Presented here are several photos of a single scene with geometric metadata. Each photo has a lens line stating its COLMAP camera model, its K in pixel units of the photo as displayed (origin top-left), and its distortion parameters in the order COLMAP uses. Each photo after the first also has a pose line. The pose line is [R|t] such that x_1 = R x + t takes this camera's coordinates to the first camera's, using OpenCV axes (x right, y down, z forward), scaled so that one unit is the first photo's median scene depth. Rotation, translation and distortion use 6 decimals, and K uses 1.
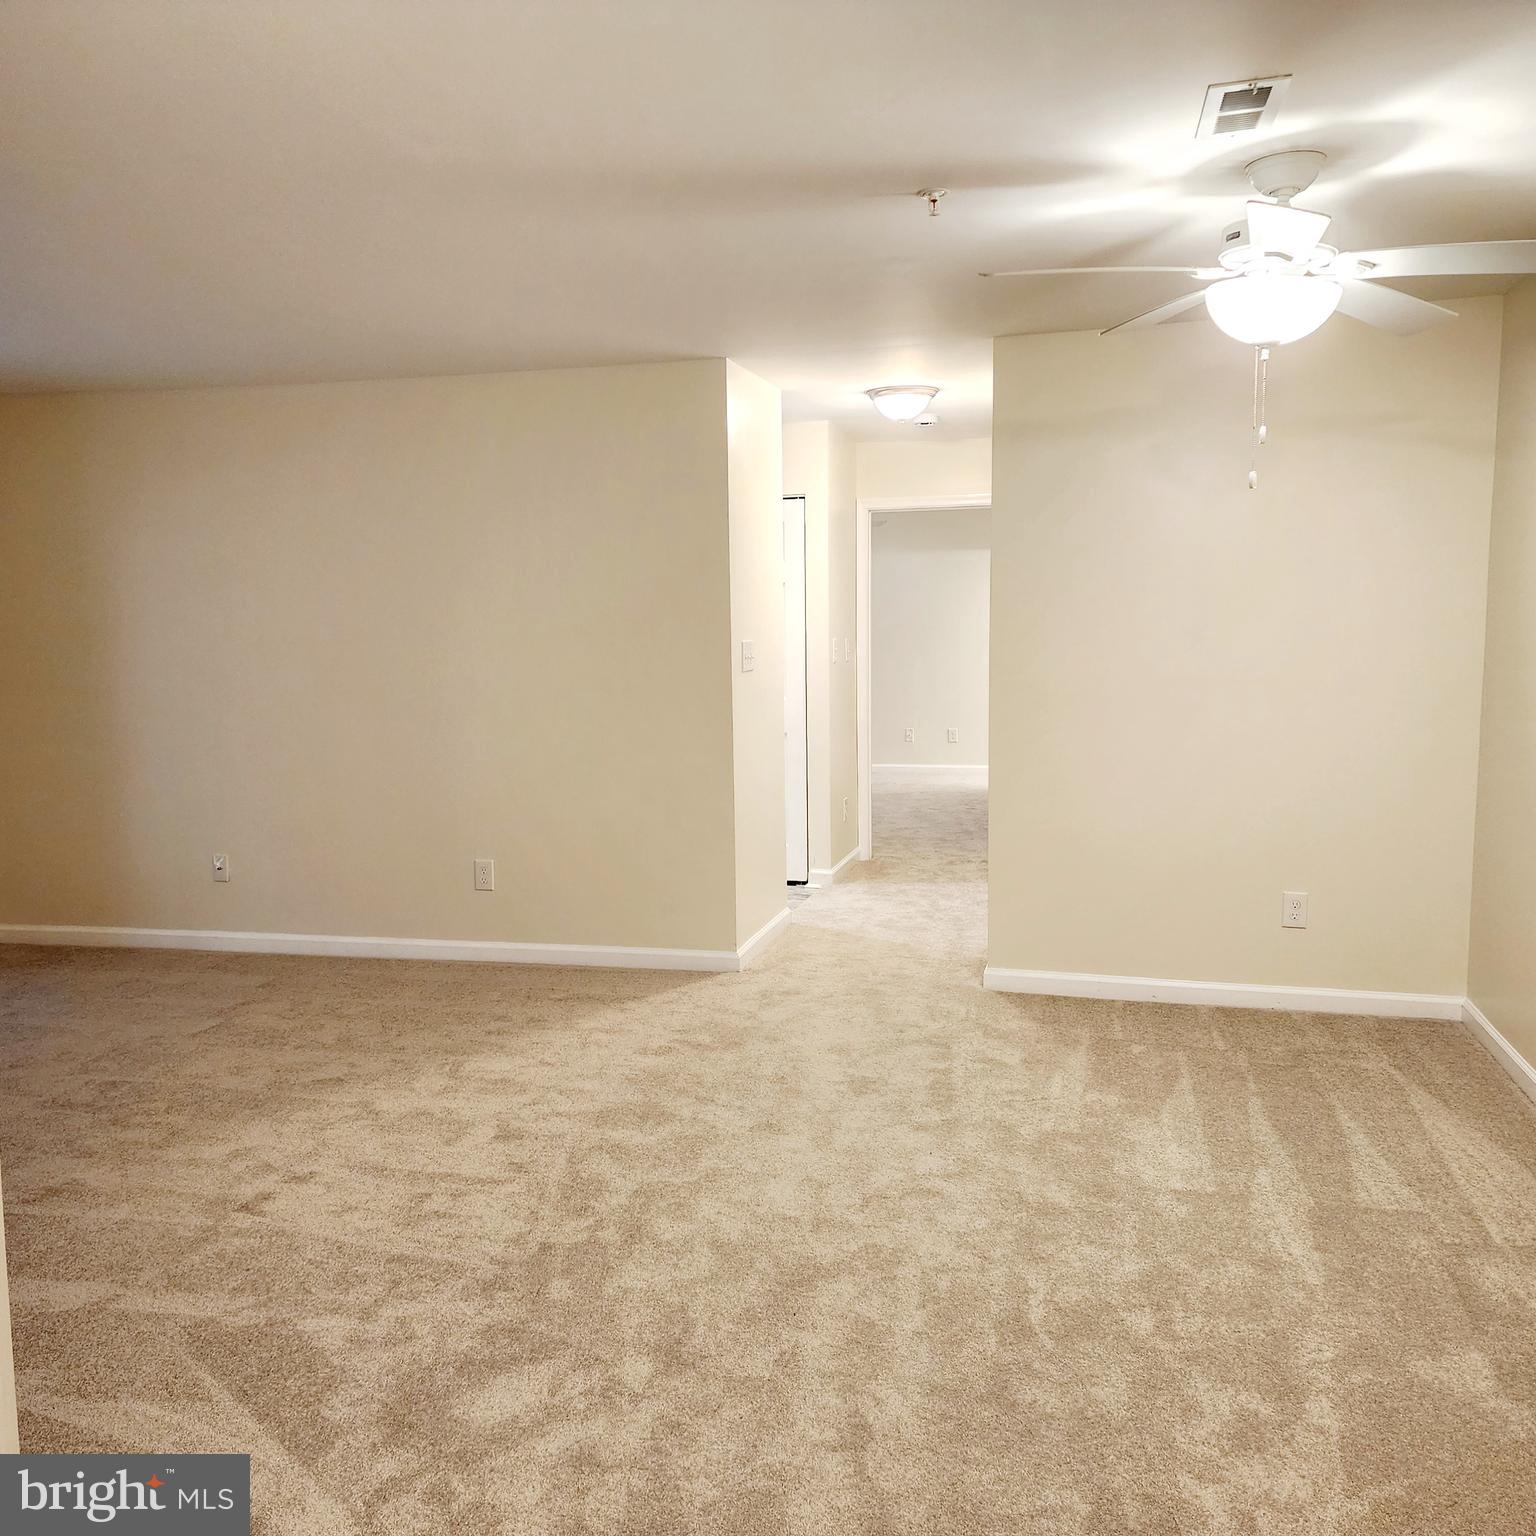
lens RADIAL K [[1336.9, 0, 759.5], [0, 1336.9, 778.5], [0, 0, 1]] dist [0.088370, -0.091436]
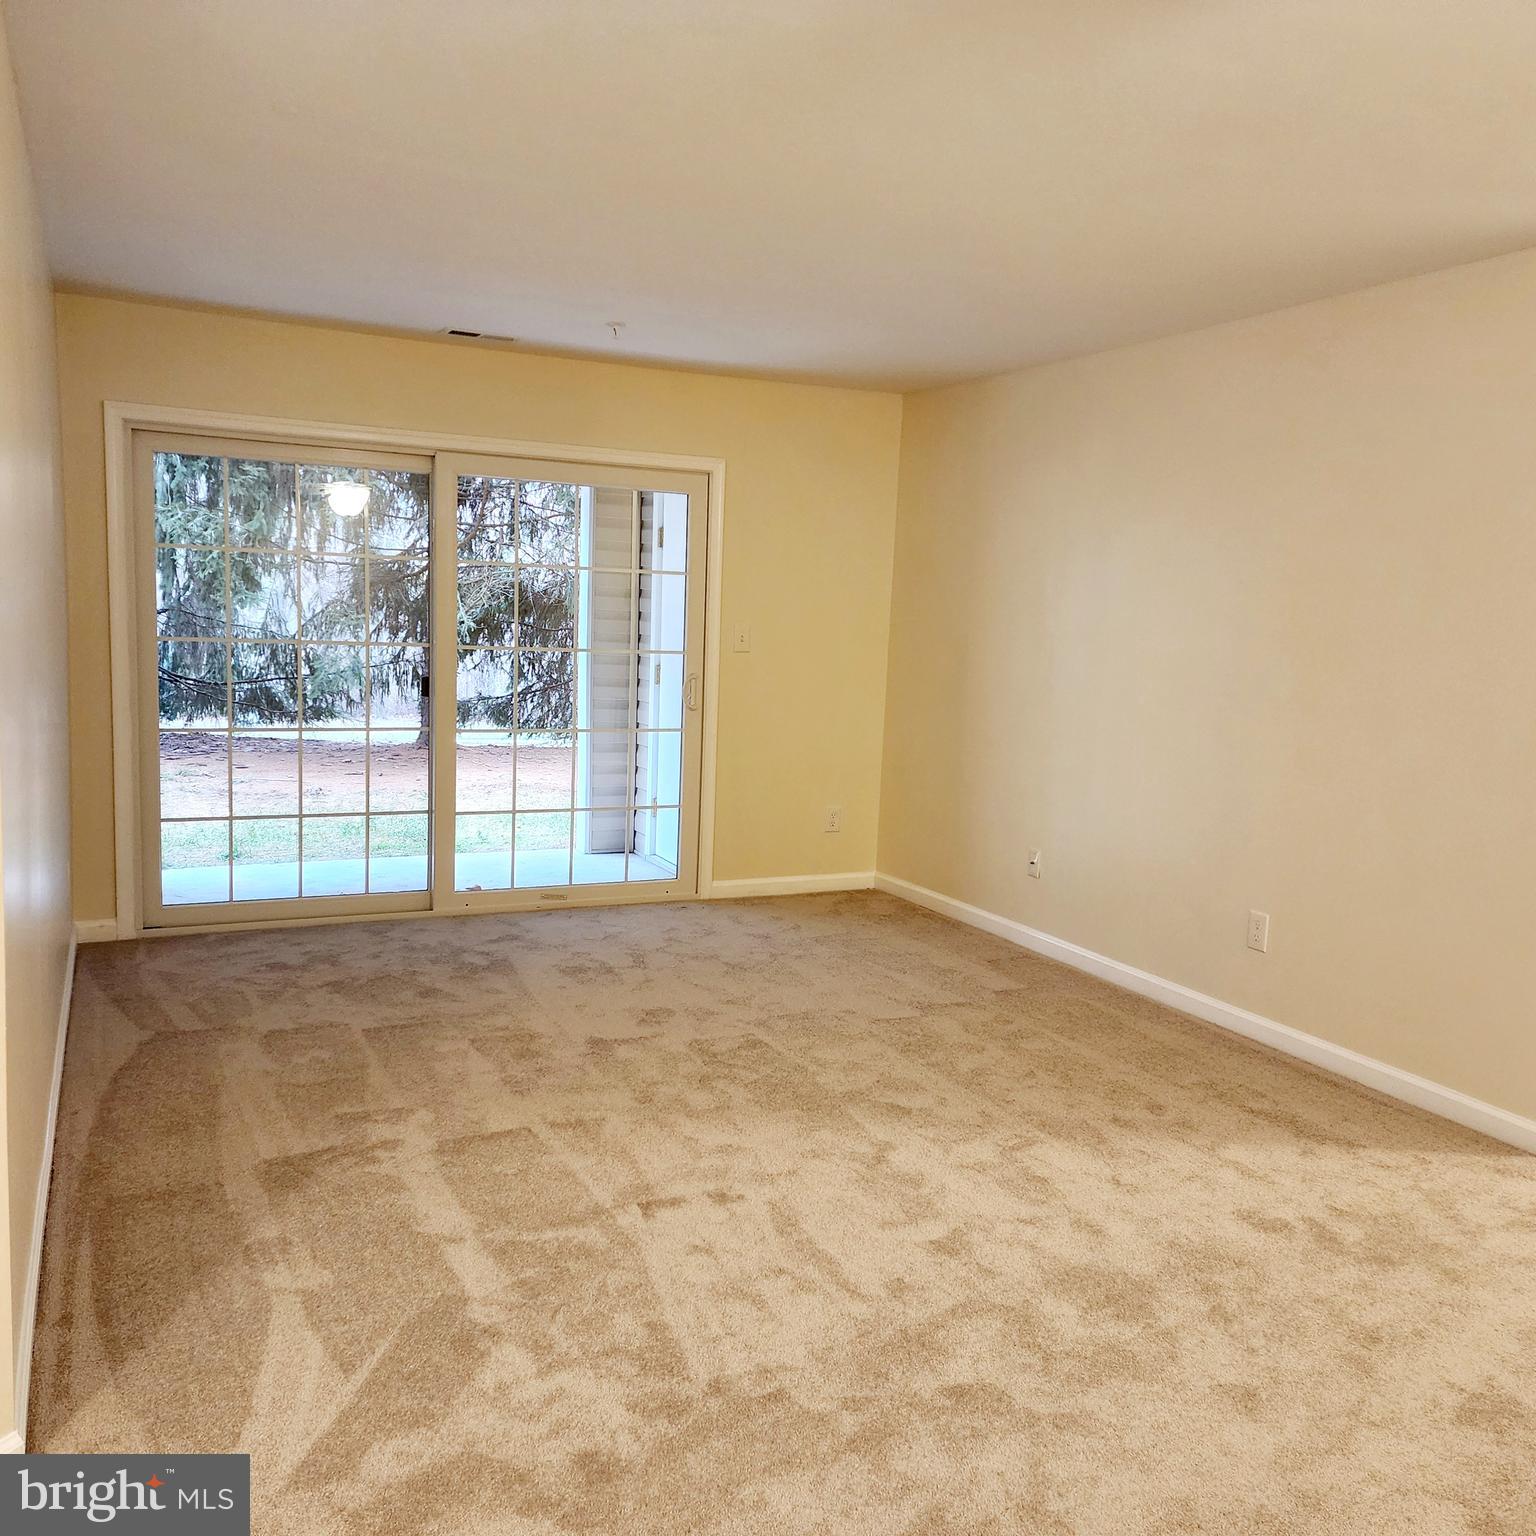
lens RADIAL K [[1336.9, 0, 773.1], [0, 1336.9, 769.9], [0, 0, 1]] dist [0.088370, -0.091436]
pose [[0.640937, 0.133313, -0.755928, 0.339263], [-0.132741, 0.989216, 0.061906, -0.058560], [0.756029, 0.060664, 0.651721, 0.388507]]
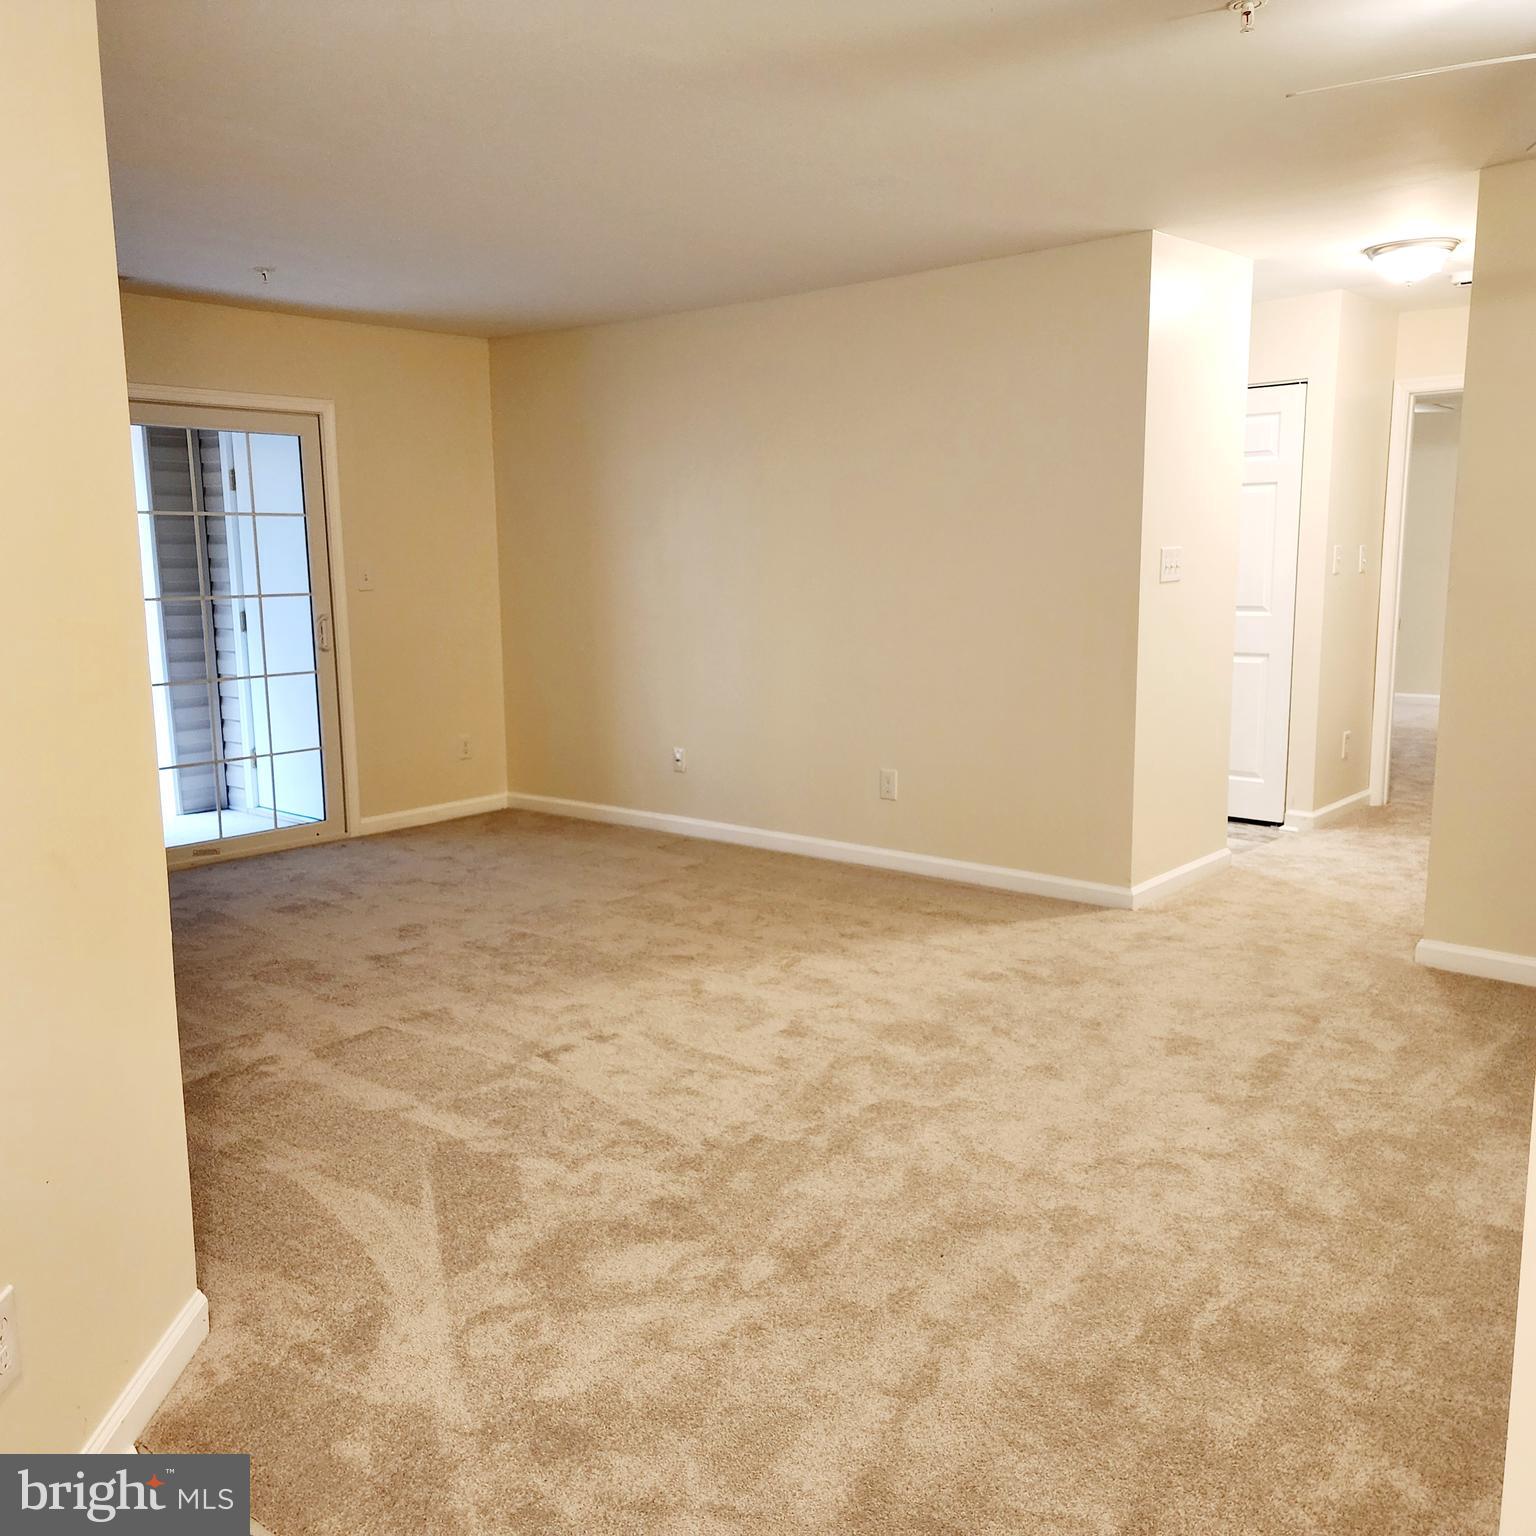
lens RADIAL K [[1336.9, 0, 764.1], [0, 1336.9, 758.8], [0, 0, 1]] dist [0.088370, -0.091436]
pose [[0.900679, 0.070867, -0.428668, 0.229609], [-0.050354, 0.996986, 0.059022, -0.004632], [0.431558, -0.031575, 0.901532, 0.069550]]
